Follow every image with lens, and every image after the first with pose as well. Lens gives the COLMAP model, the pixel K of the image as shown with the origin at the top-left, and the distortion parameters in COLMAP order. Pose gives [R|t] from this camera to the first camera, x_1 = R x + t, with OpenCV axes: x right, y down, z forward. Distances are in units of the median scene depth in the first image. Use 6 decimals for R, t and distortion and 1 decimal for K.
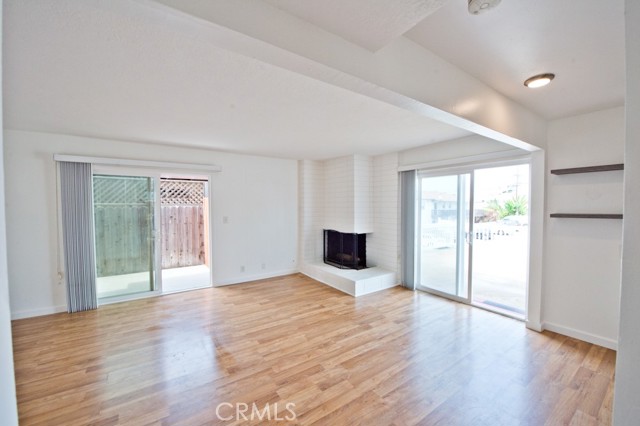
lens RADIAL K [[258.8, 0, 323.6], [0, 258.8, 212.2], [0, 0, 1]] dist [0.000669, 0.000126]
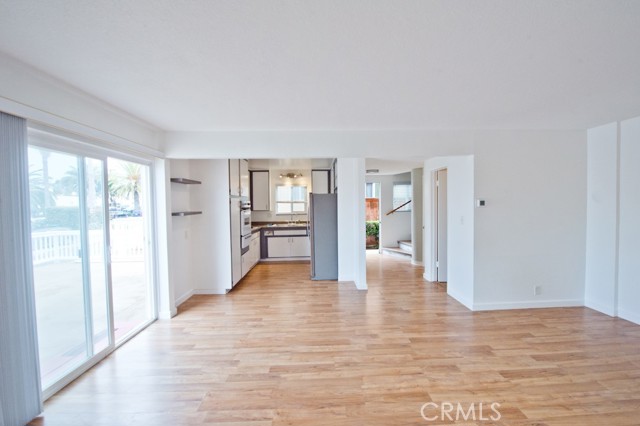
lens RADIAL K [[258.8, 0, 323.6], [0, 258.8, 212.2], [0, 0, 1]] dist [0.000669, 0.000126]
pose [[-0.840929, -0.001149, 0.541145, -0.286381], [0.033060, 0.998021, 0.053494, -0.032019], [-0.540135, 0.062874, -0.839226, 1.263998]]
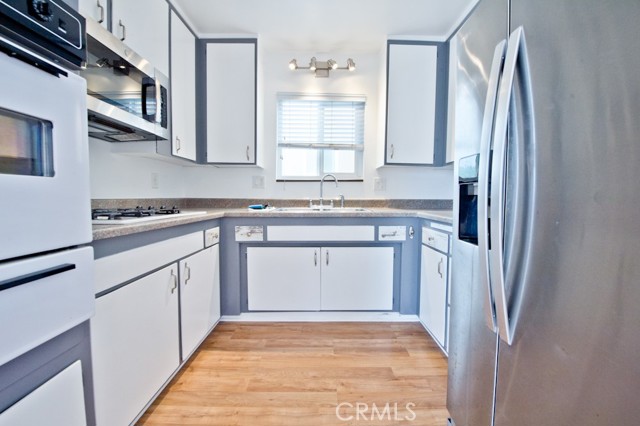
lens RADIAL K [[258.8, 0, 323.6], [0, 258.8, 212.2], [0, 0, 1]] dist [0.000669, 0.000126]
pose [[-0.825746, -0.035178, 0.562945, 0.034872], [0.012591, 0.996655, 0.080749, 0.021187], [-0.563902, 0.073766, -0.822541, 0.914376]]
